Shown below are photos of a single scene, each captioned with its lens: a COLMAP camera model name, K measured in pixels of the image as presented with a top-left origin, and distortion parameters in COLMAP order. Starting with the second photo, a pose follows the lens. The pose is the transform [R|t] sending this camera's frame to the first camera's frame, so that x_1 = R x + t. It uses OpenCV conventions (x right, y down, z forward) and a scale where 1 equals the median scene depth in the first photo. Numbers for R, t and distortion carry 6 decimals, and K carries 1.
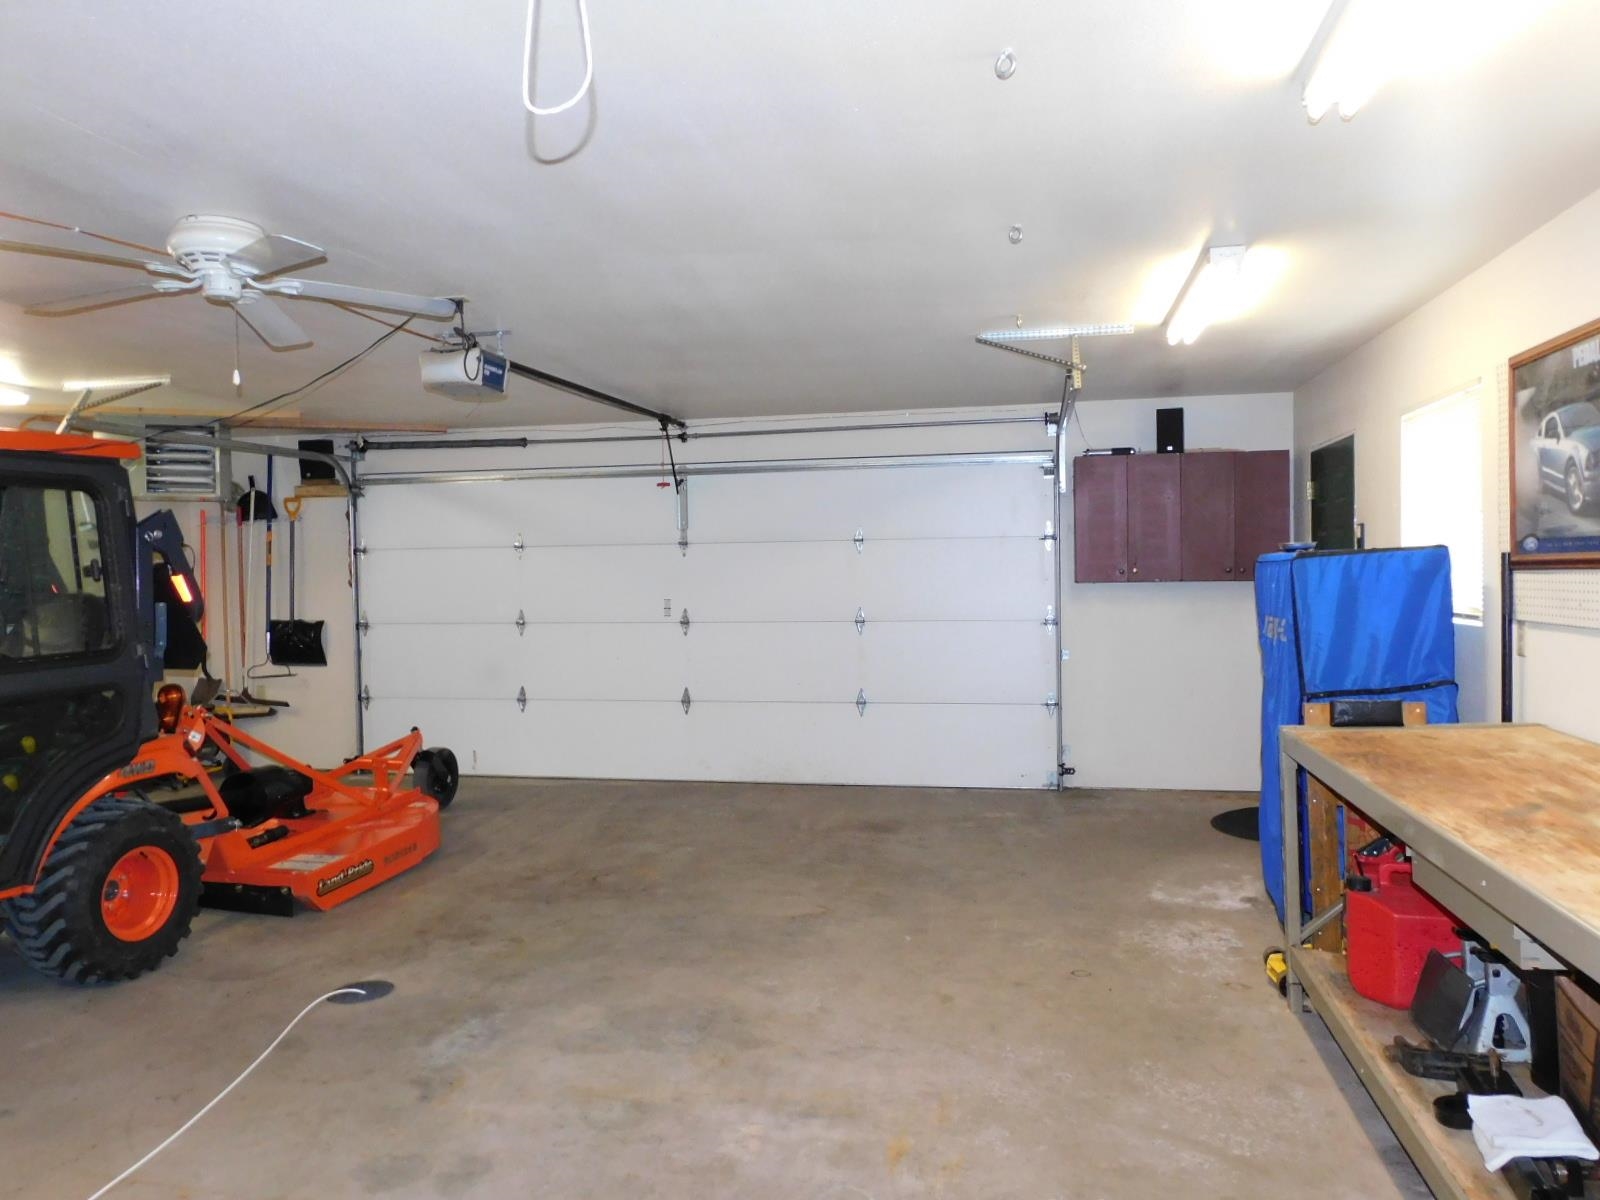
lens RADIAL K [[1115.7, 0, 800.0], [0, 1115.7, 600.0], [0, 0, 1]] dist [0.000734, -0.000037]
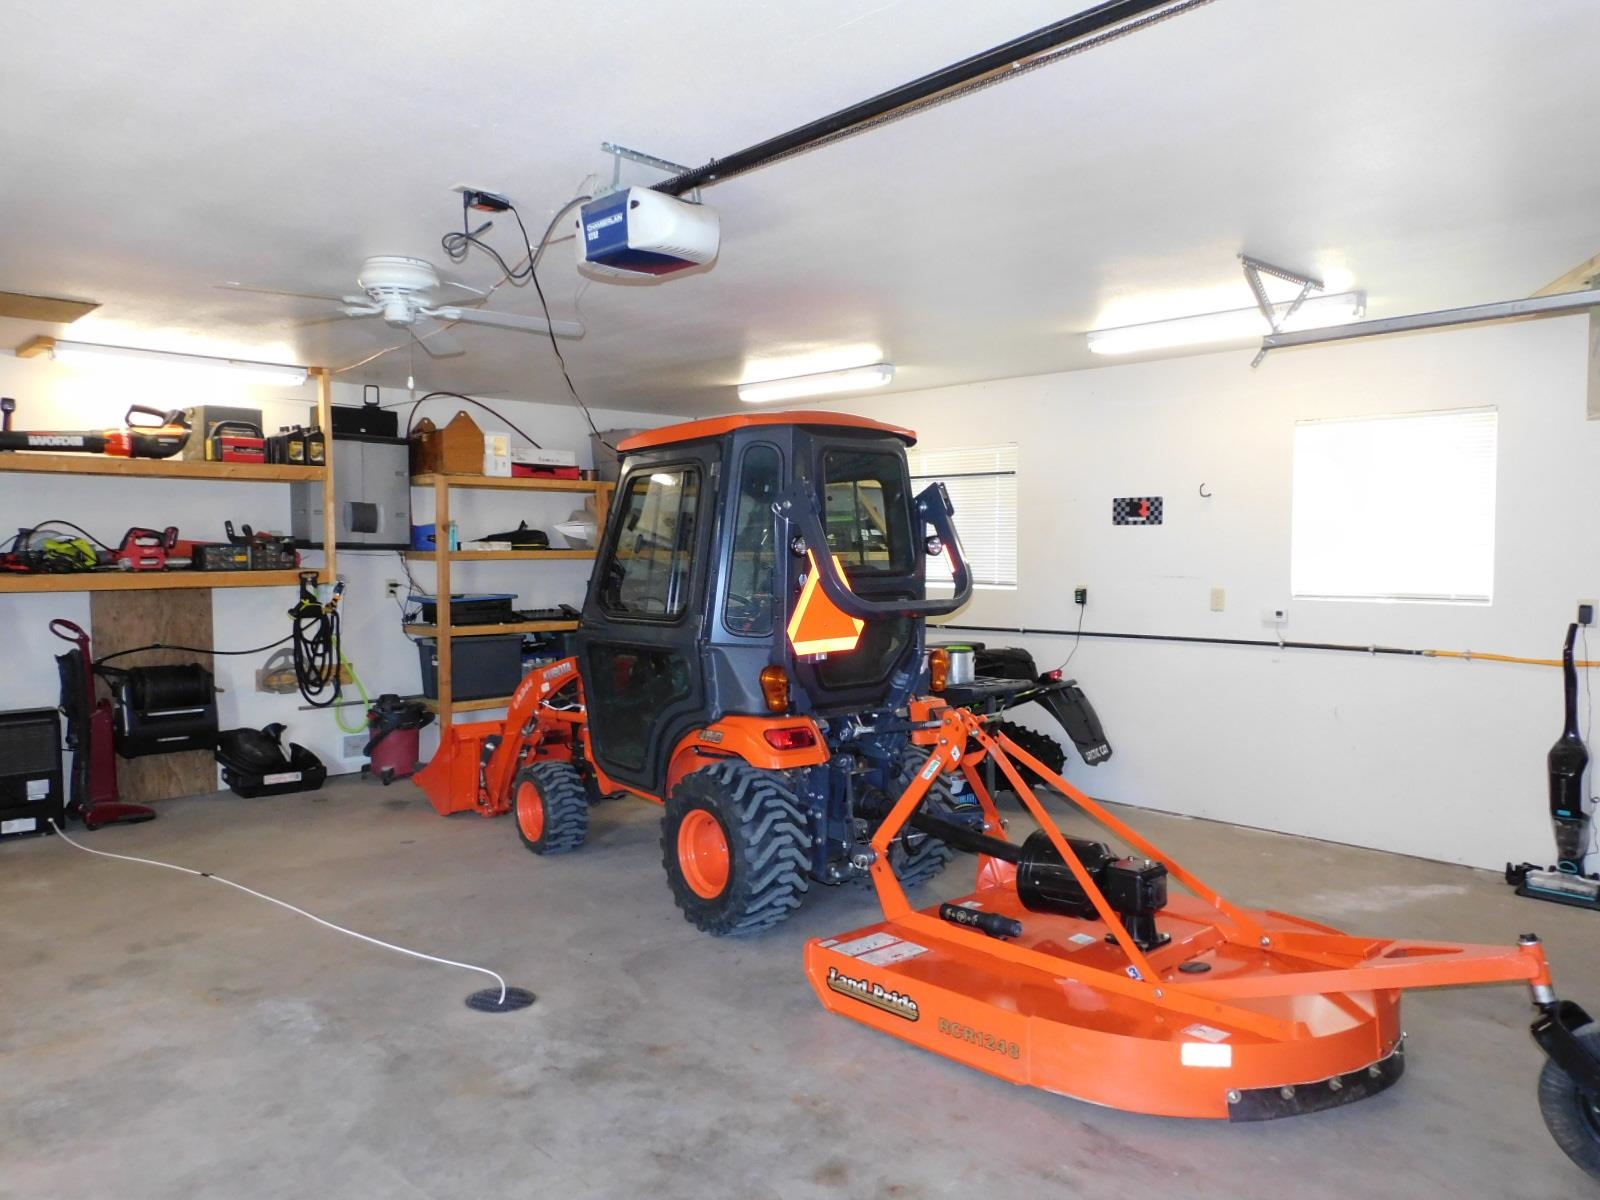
lens RADIAL K [[1115.7, 0, 800.0], [0, 1115.7, 600.0], [0, 0, 1]] dist [0.000734, -0.000037]
pose [[-0.568635, 0.046707, -0.821263, 0.216069], [-0.012008, 0.997809, 0.065062, -0.048796], [0.822503, 0.046858, -0.566828, 1.680955]]
